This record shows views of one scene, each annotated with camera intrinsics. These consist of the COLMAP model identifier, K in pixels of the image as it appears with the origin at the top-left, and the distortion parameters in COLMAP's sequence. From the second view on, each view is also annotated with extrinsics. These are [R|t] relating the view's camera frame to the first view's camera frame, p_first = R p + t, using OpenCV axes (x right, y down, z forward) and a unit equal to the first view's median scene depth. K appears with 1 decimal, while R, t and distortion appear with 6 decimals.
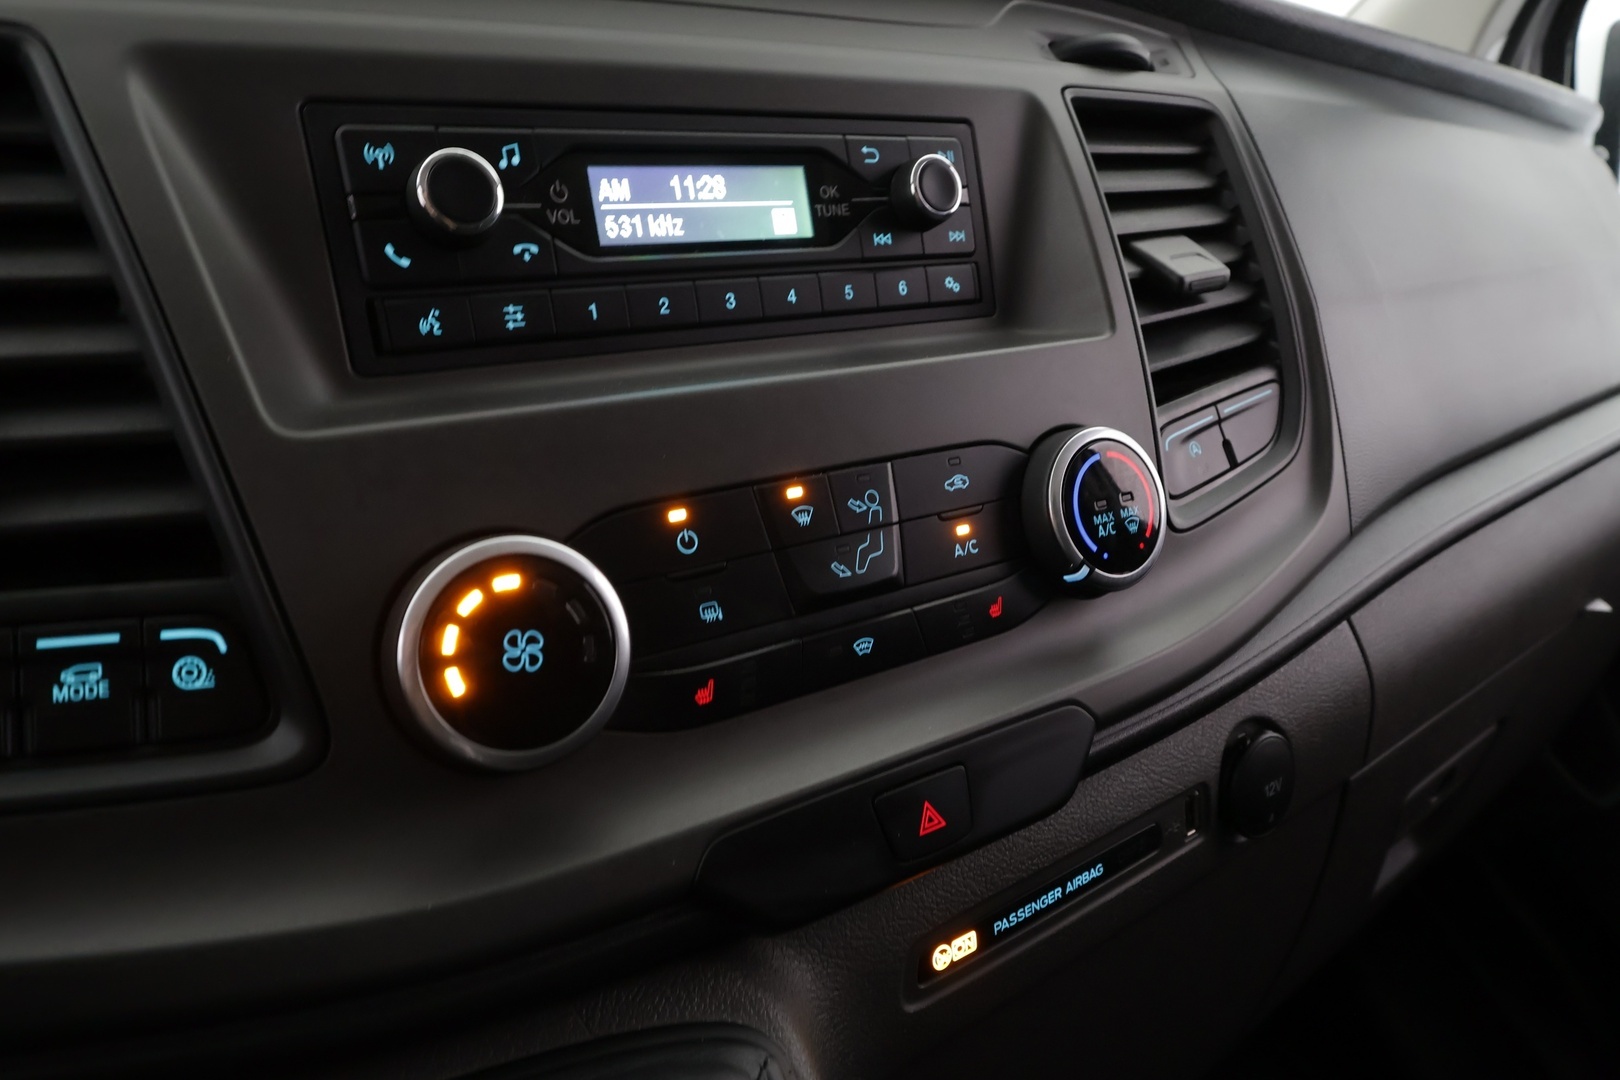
lens RADIAL K [[1022.5, 0, 810.0], [0, 1022.5, 540.0], [0, 0, 1]] dist [0.002975, 0.001390]
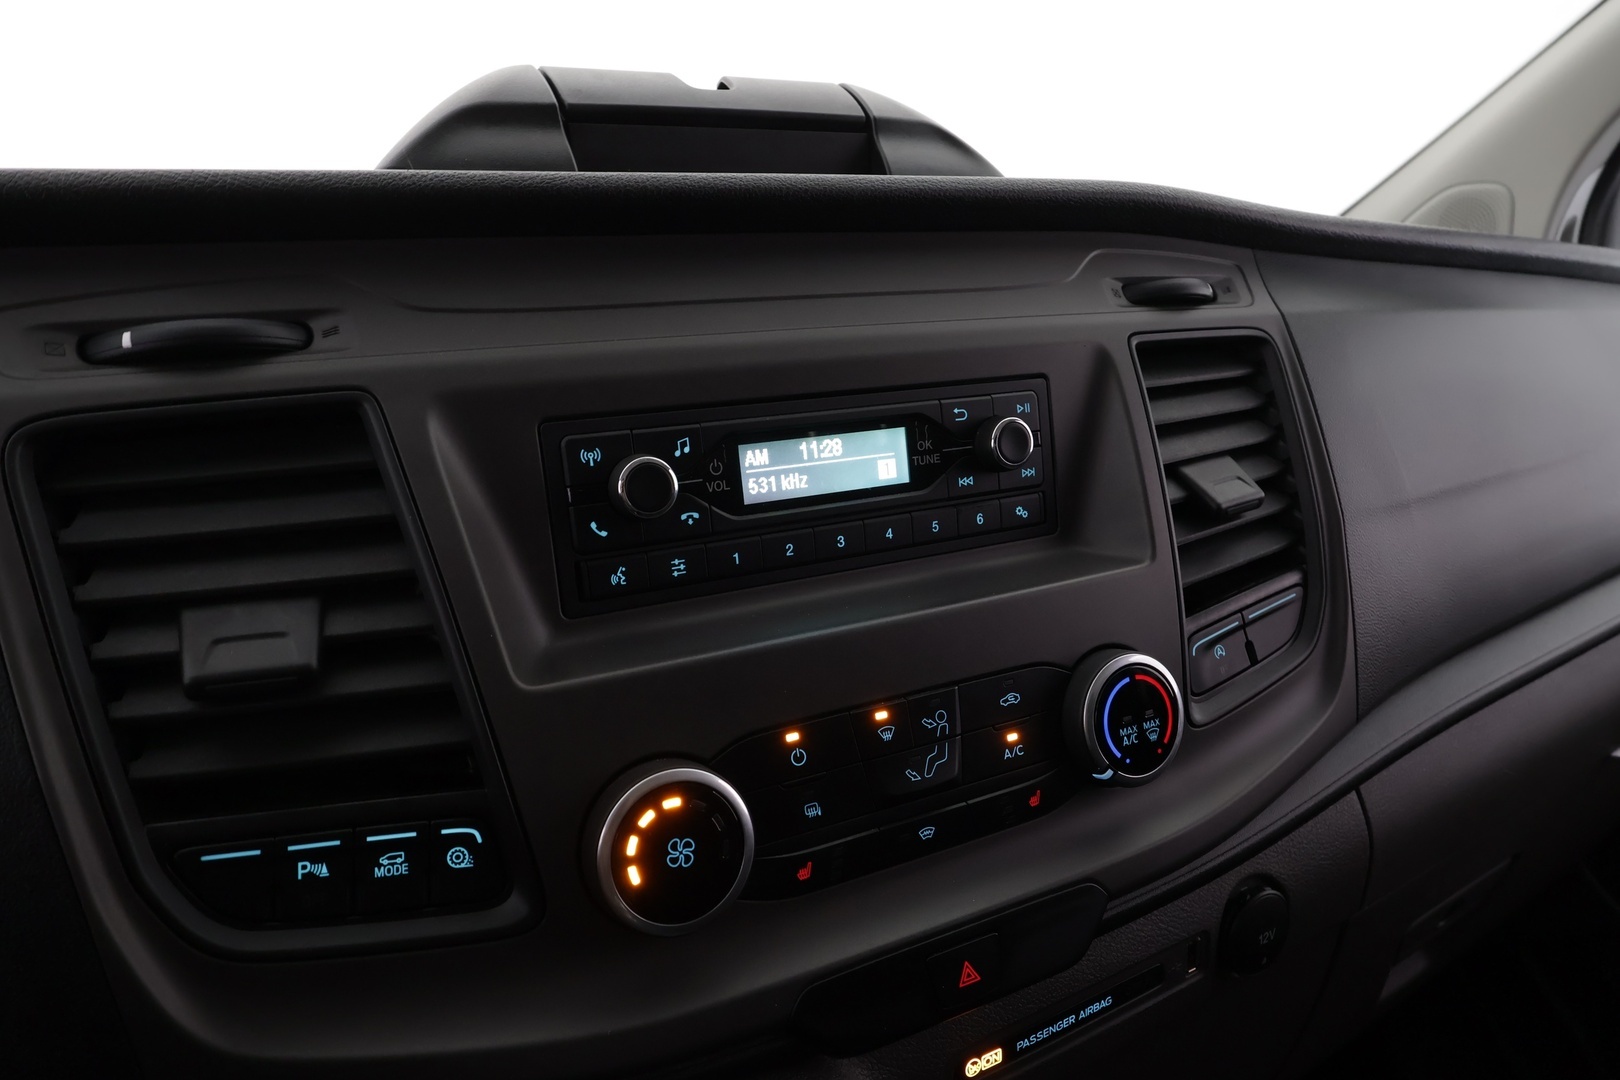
lens RADIAL K [[1022.5, 0, 810.0], [0, 1022.5, 540.0], [0, 0, 1]] dist [0.002975, 0.001390]
pose [[0.994635, 0.064824, -0.080621, -0.013123], [-0.062860, 0.997666, 0.026674, -0.264492], [0.082162, -0.021463, 0.996388, -0.270365]]
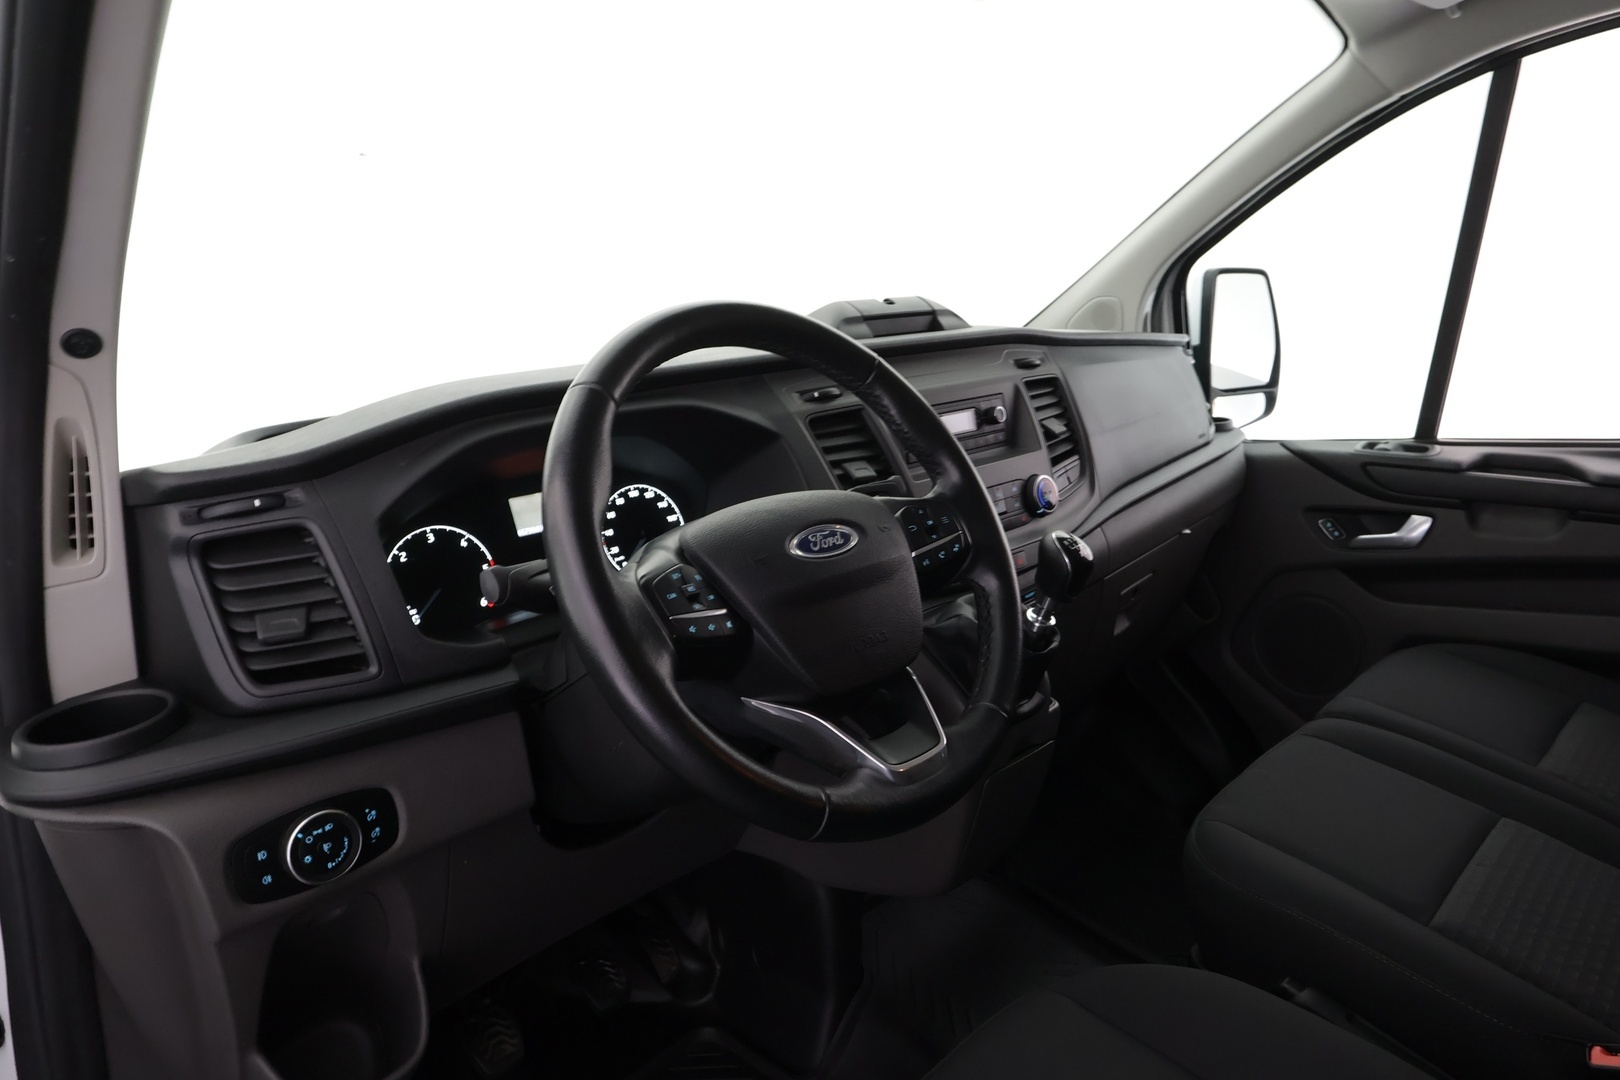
lens RADIAL K [[1022.5, 0, 810.0], [0, 1022.5, 540.0], [0, 0, 1]] dist [0.002975, 0.001390]
pose [[0.978485, -0.031873, 0.203842, -1.517258], [0.035086, 0.999310, -0.012168, 0.170461], [-0.203313, 0.019058, 0.978928, -2.899185]]
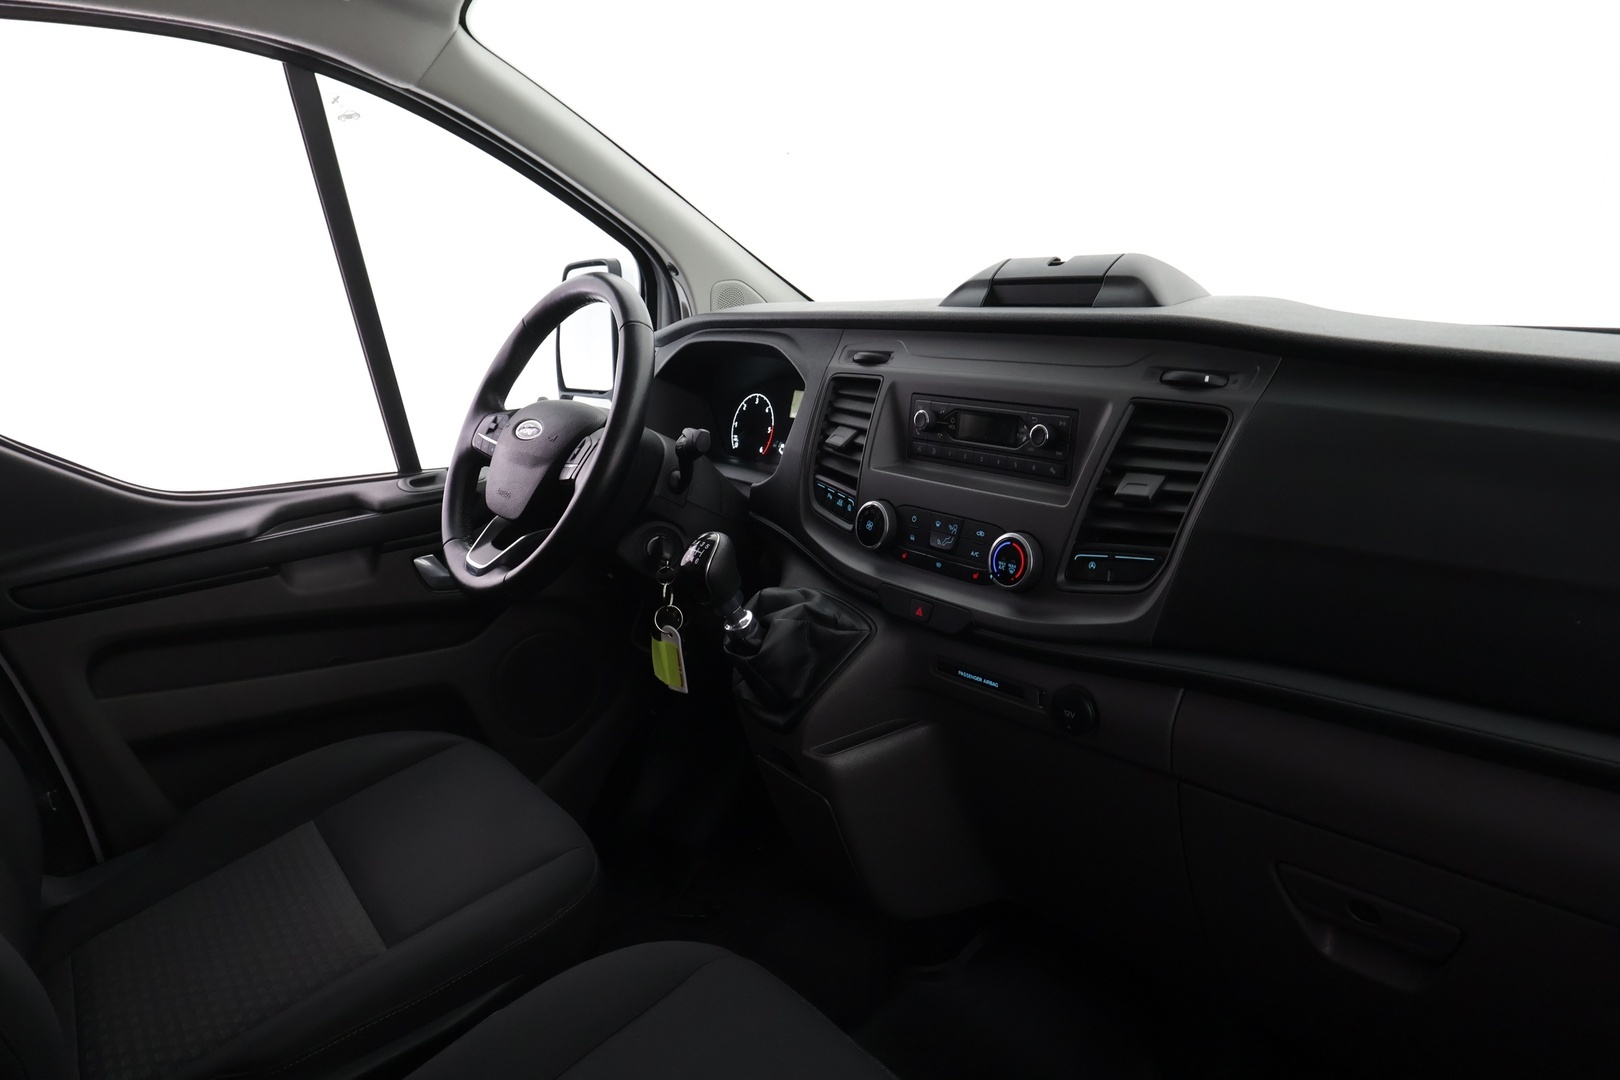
lens RADIAL K [[1022.5, 0, 810.0], [0, 1022.5, 540.0], [0, 0, 1]] dist [0.002975, 0.001390]
pose [[0.089900, 0.329170, -0.939981, 2.964719], [-0.191516, 0.931903, 0.308024, -0.878068], [0.977364, 0.152330, 0.146819, 0.036007]]
